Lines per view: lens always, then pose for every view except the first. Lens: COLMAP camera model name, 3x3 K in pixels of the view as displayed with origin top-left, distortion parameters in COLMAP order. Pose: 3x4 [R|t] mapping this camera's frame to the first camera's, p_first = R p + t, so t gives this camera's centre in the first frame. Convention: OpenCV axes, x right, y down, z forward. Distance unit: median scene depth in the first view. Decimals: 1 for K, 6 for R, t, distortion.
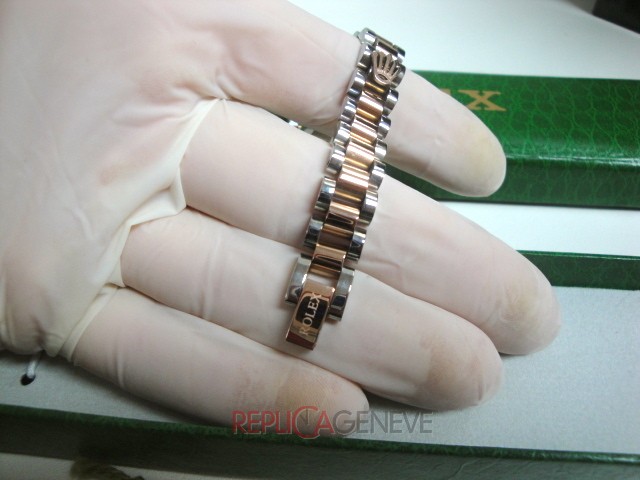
lens RADIAL K [[523.0, 0, 306.8], [0, 523.0, 245.0], [0, 0, 1]] dist [-0.154399, 0.108505]
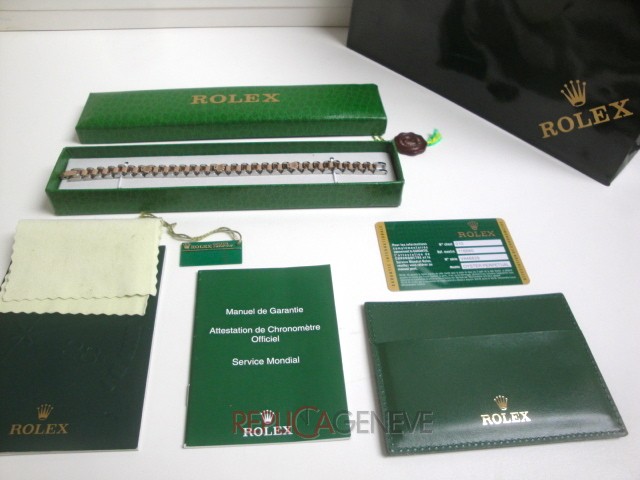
lens RADIAL K [[523.0, 0, 314.6], [0, 523.0, 237.4], [0, 0, 1]] dist [-0.154399, 0.108505]
pose [[0.983033, -0.086654, 0.161670, 0.087306], [0.085553, 0.996238, 0.013772, 0.386193], [-0.162255, 0.000293, 0.986749, -1.555823]]
